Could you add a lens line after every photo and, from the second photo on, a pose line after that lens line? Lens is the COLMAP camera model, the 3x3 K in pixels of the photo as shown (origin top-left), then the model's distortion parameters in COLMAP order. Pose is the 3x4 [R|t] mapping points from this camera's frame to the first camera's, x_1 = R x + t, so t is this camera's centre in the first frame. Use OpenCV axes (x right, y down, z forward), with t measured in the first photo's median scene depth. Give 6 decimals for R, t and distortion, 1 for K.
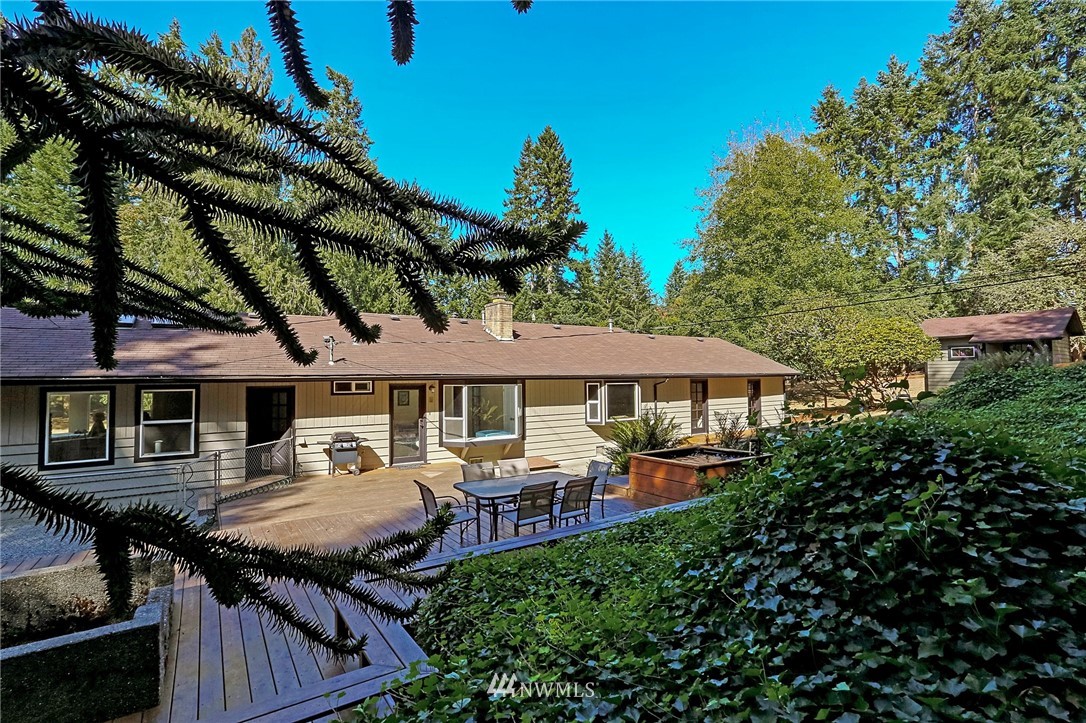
lens RADIAL K [[536.3, 0, 539.9], [0, 536.3, 360.4], [0, 0, 1]] dist [0.000115, 0.003202]
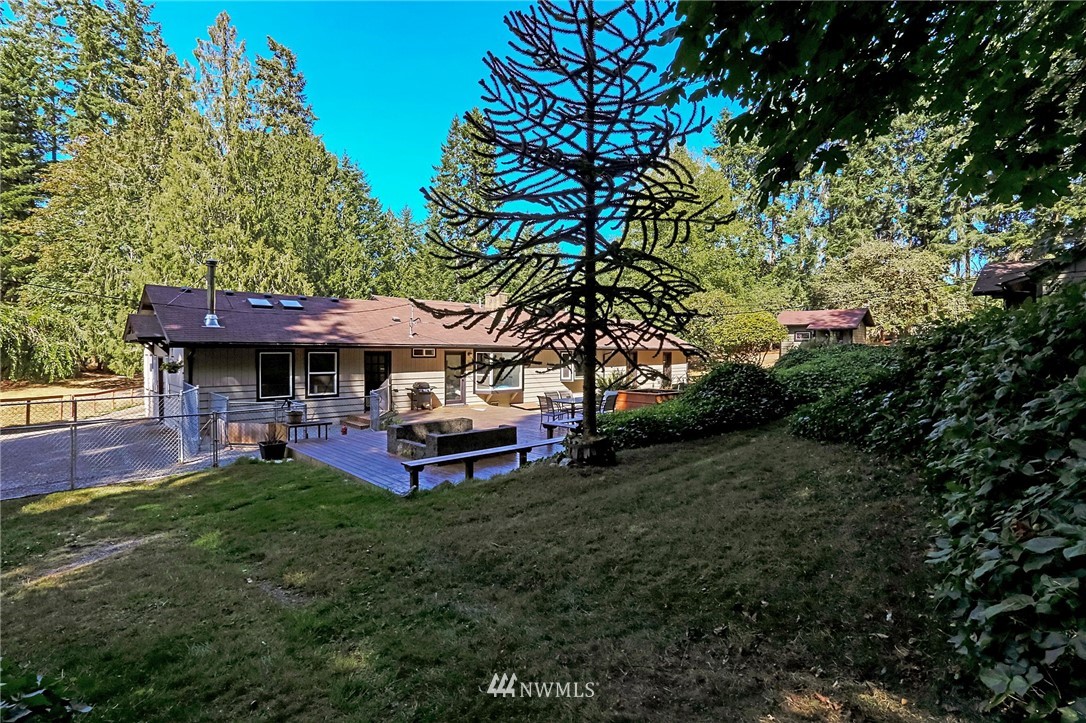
lens RADIAL K [[536.3, 0, 546.2], [0, 536.3, 359.1], [0, 0, 1]] dist [0.000115, 0.003202]
pose [[0.982308, 0.012692, 0.186840, -0.105185], [-0.021897, 0.998641, 0.047283, -0.003597], [-0.185986, -0.050538, 0.981252, -0.189671]]
